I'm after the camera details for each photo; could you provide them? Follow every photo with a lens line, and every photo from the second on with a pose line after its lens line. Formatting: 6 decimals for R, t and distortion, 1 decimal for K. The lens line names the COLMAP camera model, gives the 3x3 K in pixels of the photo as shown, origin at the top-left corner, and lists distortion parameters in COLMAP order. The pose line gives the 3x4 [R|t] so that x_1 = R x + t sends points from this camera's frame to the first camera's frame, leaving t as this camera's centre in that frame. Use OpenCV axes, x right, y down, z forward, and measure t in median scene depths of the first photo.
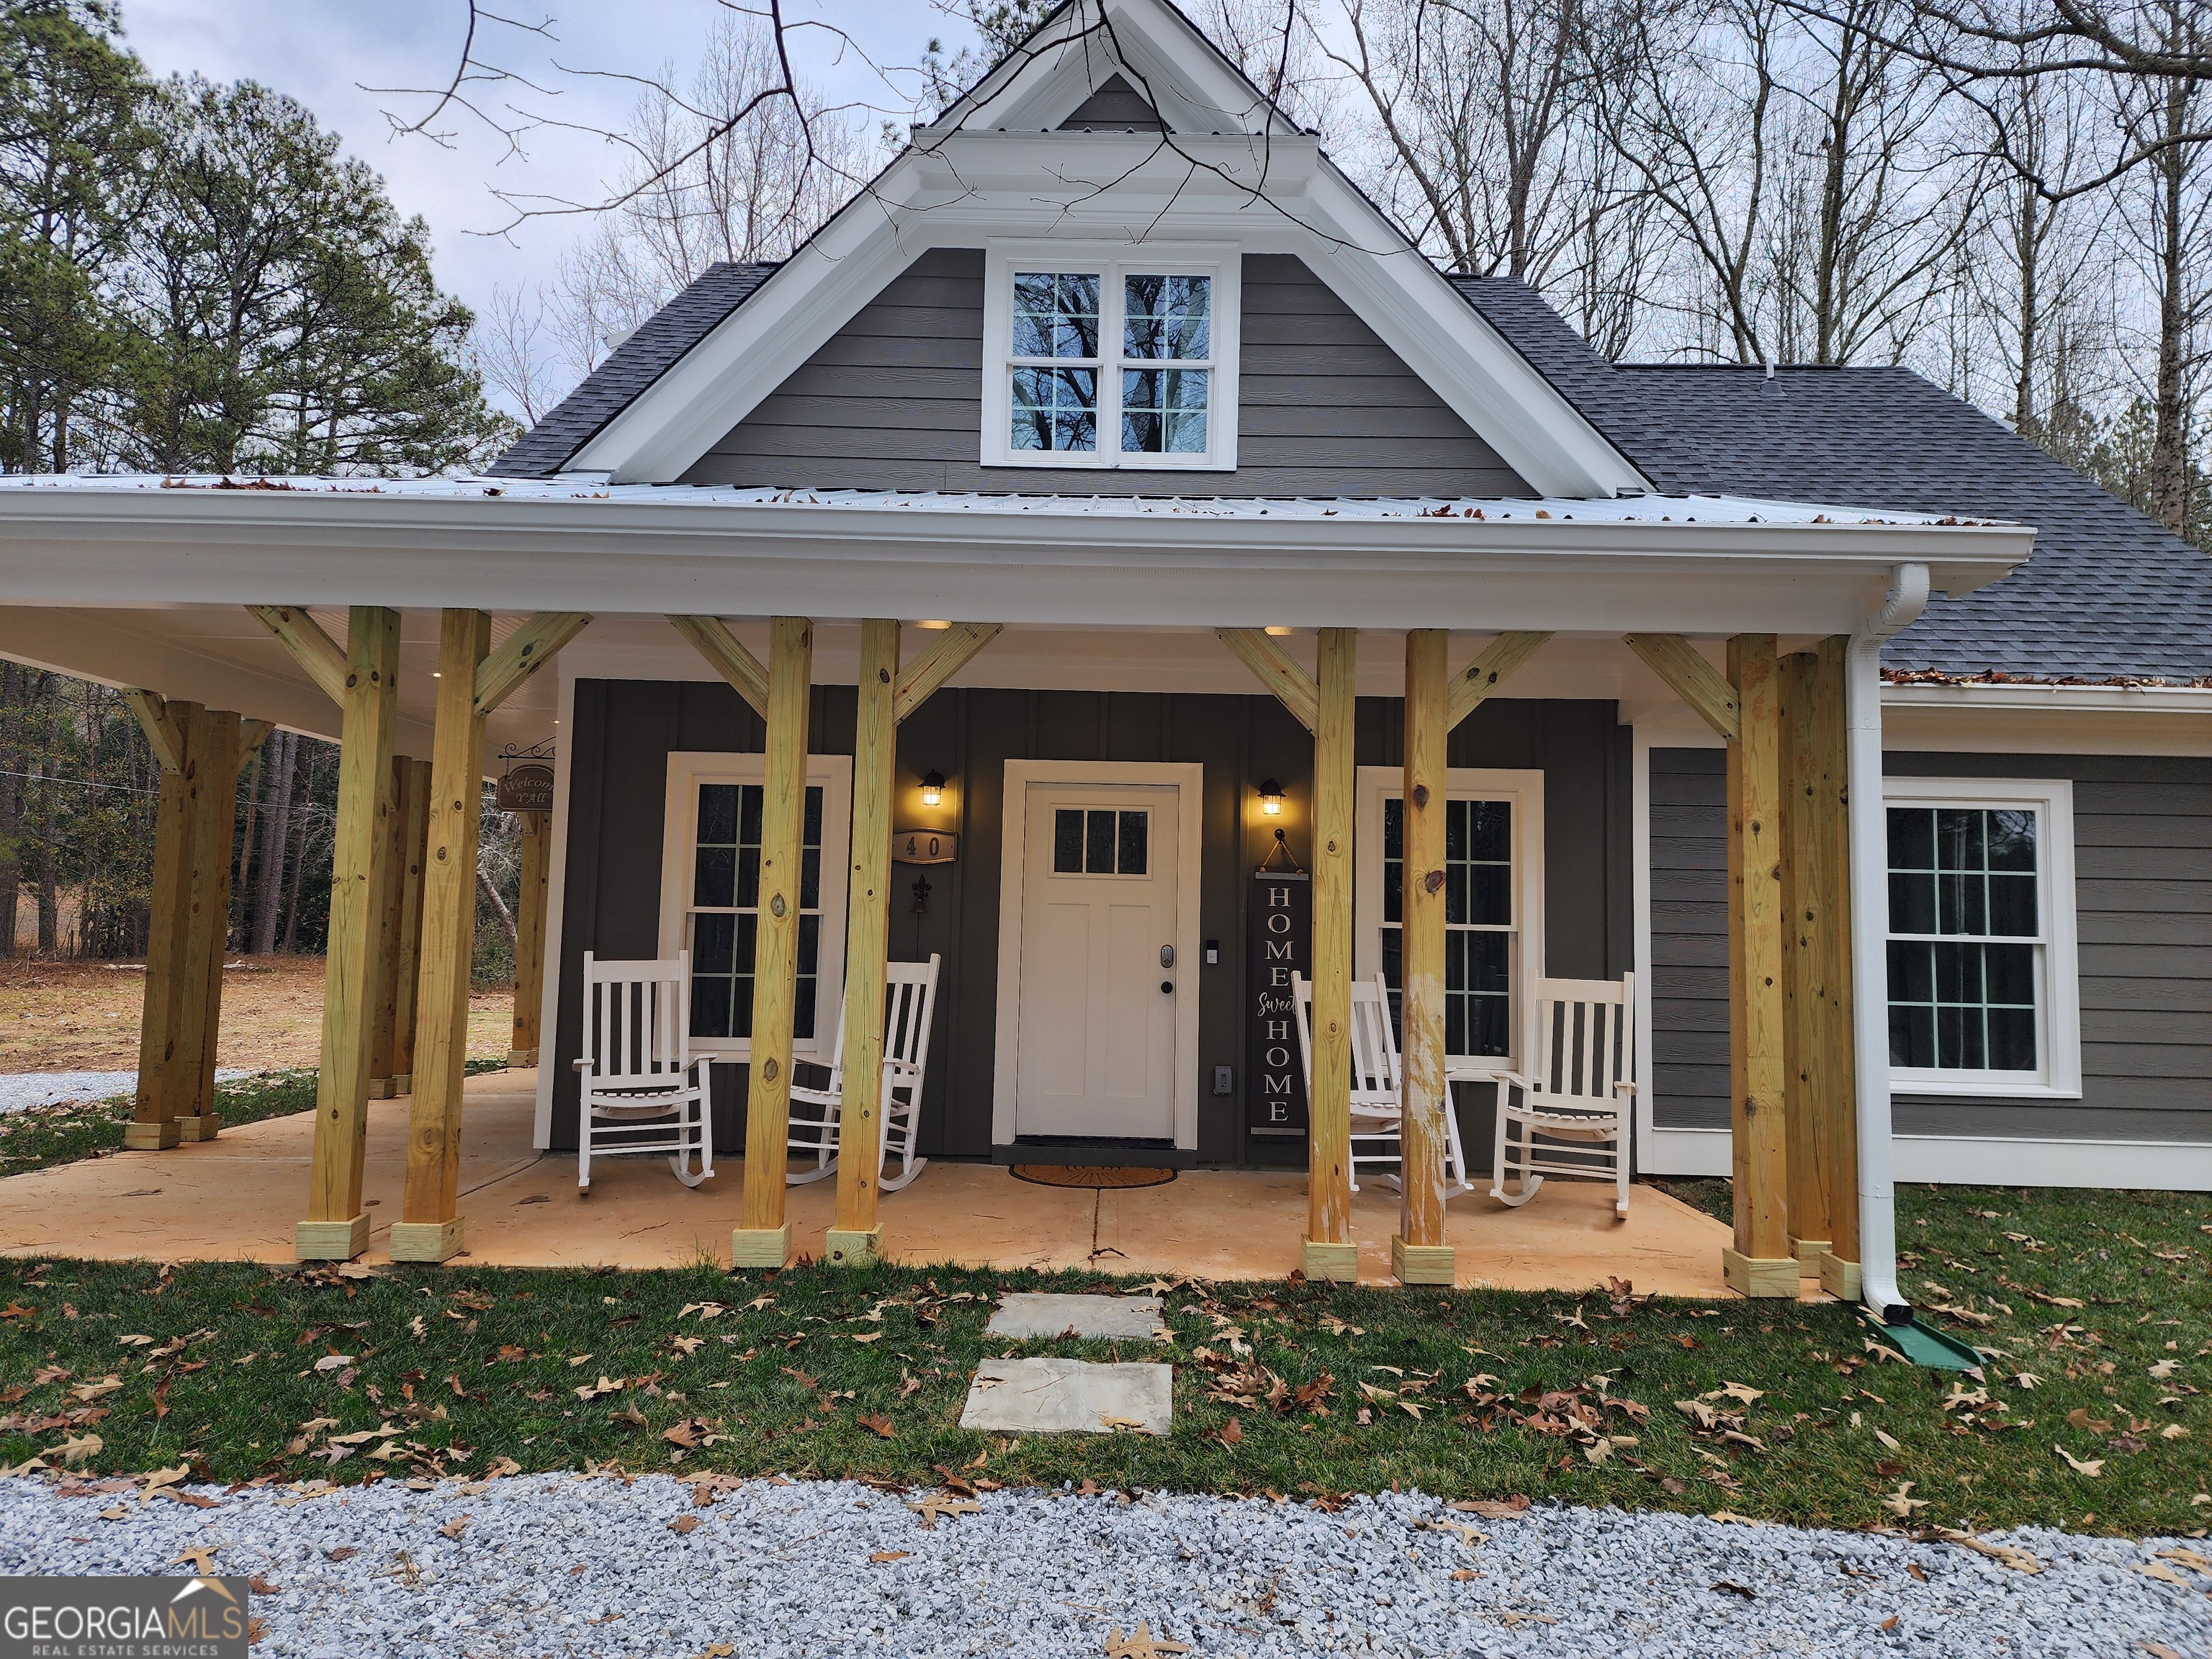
lens RADIAL K [[1490.5, 0, 1109.5], [0, 1490.5, 831.1], [0, 0, 1]] dist [0.054502, -0.019587]
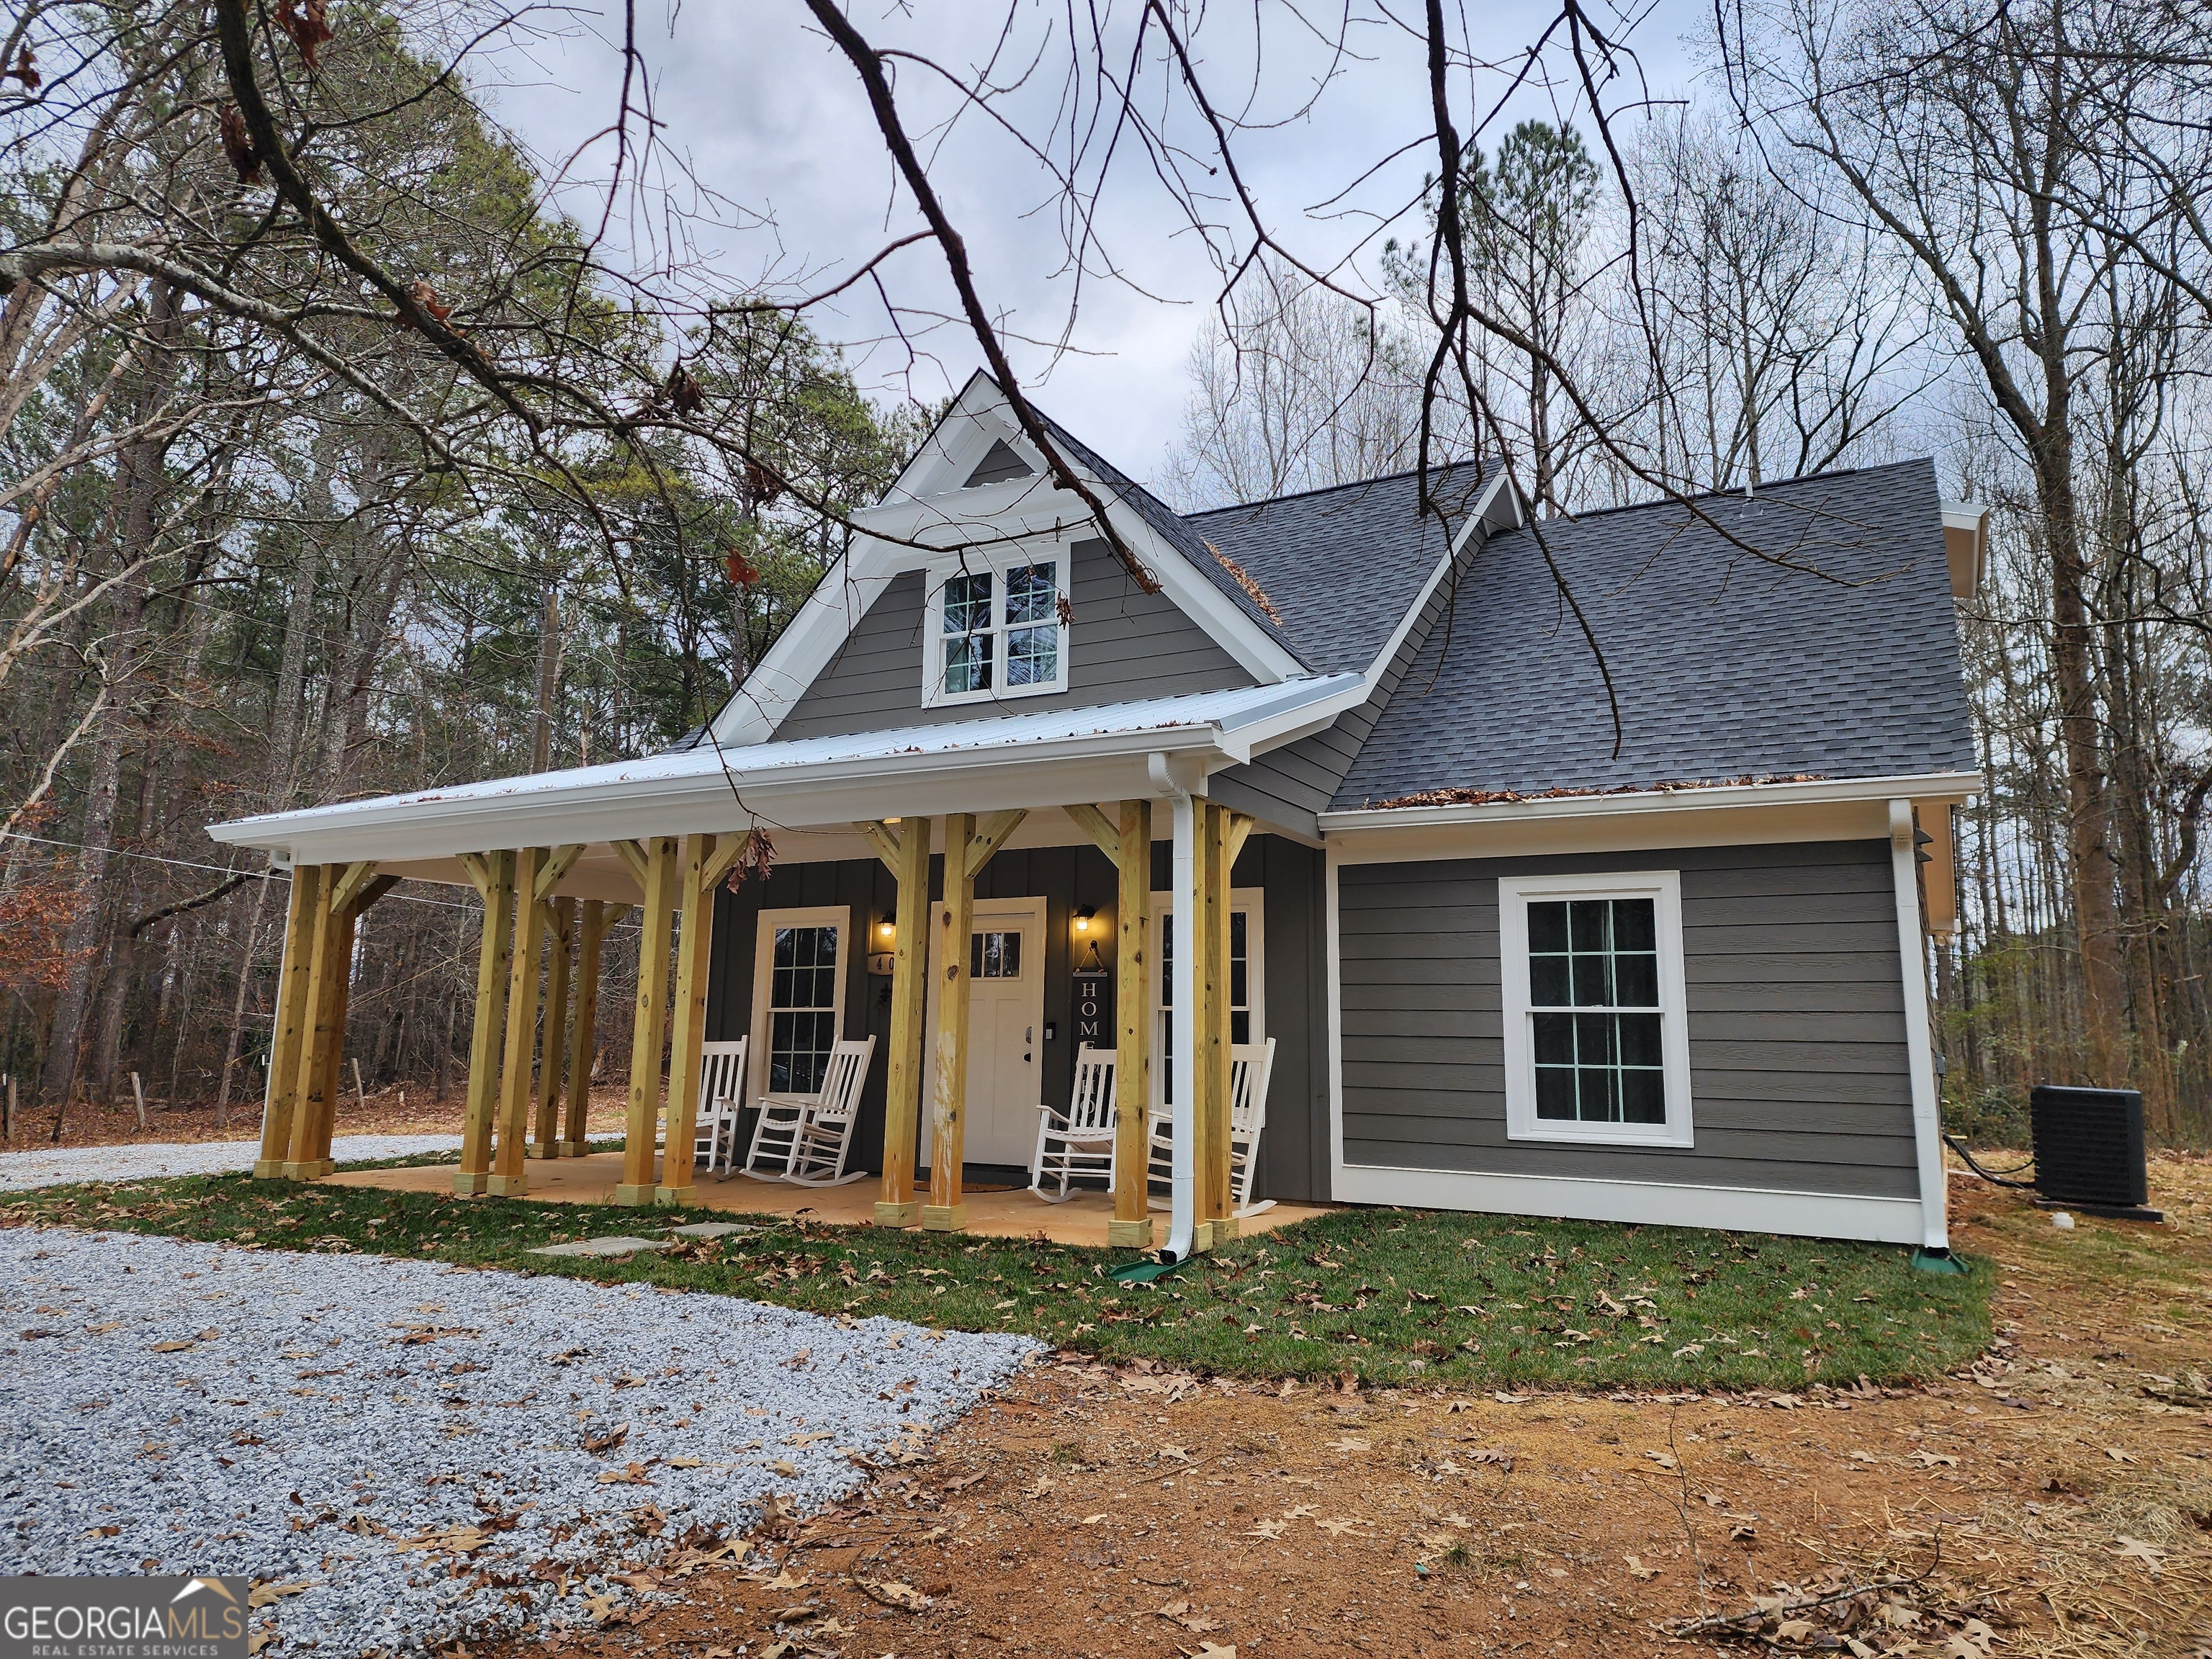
lens RADIAL K [[1490.5, 0, 1091.4], [0, 1490.5, 797.8], [0, 0, 1]] dist [0.054502, -0.019587]
pose [[0.871453, -0.091239, -0.481918, 0.794339], [0.037401, 0.992047, -0.120187, 0.032967], [0.489051, 0.086713, 0.867934, -0.219925]]
